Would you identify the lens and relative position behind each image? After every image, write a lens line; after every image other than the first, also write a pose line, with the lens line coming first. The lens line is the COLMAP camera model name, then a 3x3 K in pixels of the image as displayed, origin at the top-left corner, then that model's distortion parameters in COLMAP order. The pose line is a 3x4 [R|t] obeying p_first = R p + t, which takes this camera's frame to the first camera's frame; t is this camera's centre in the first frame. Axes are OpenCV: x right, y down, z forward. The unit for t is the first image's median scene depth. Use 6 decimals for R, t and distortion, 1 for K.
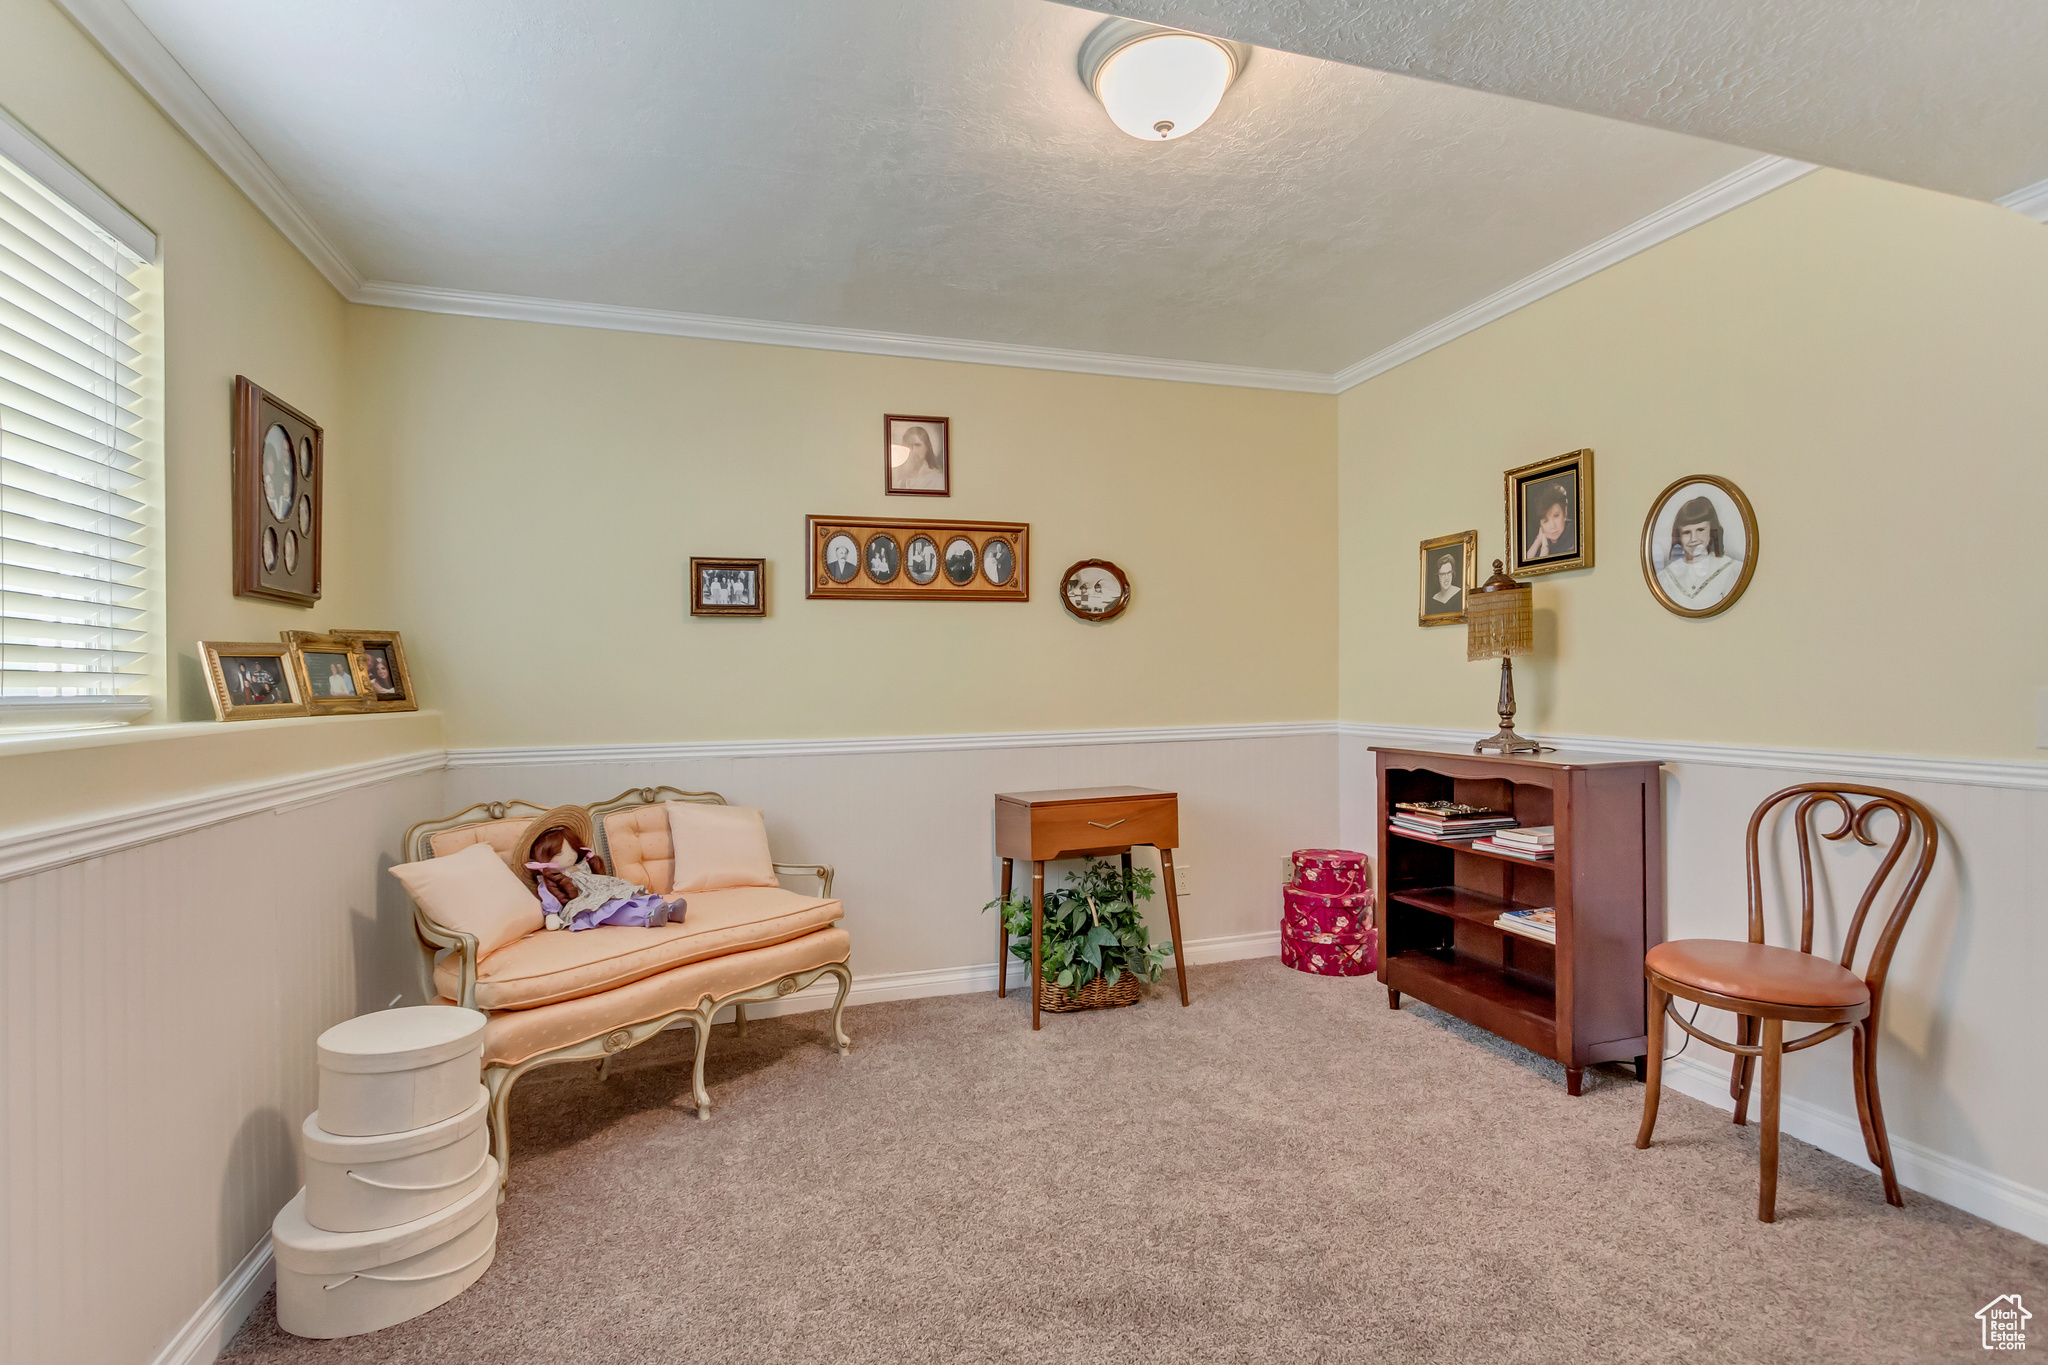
lens RADIAL K [[946.0, 0, 1027.9], [0, 946.0, 693.9], [0, 0, 1]] dist [0.006410, -0.001378]
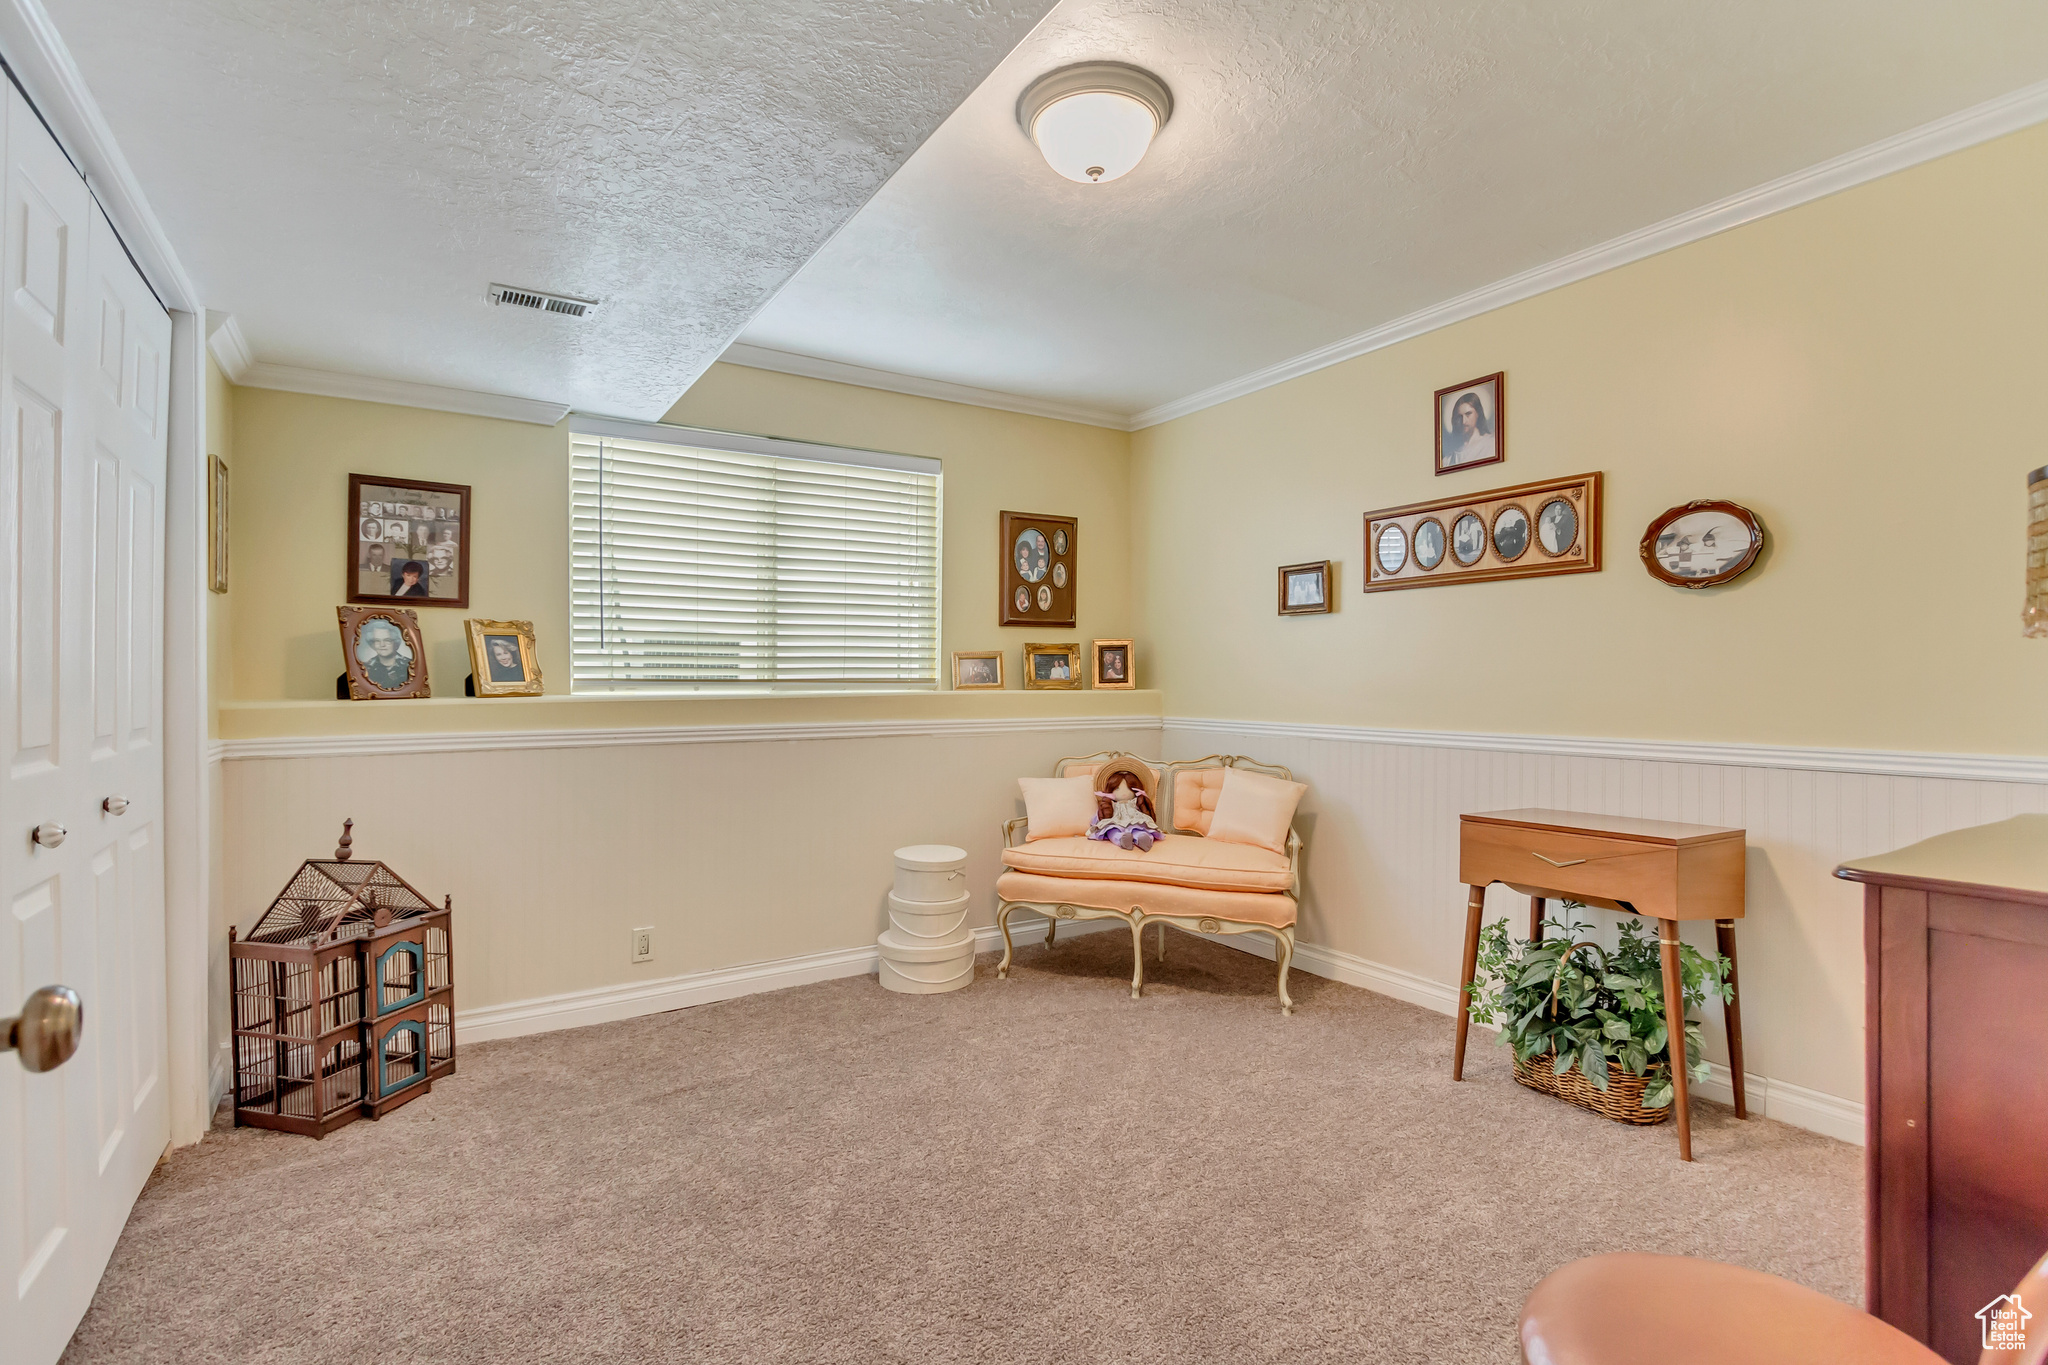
lens RADIAL K [[946.0, 0, 1032.8], [0, 946.0, 667.2], [0, 0, 1]] dist [0.006410, -0.001378]
pose [[0.279680, 0.001244, -0.960092, 0.645069], [-0.012643, 0.999917, -0.002388, -0.010546], [0.960010, 0.012807, 0.279673, 0.343530]]
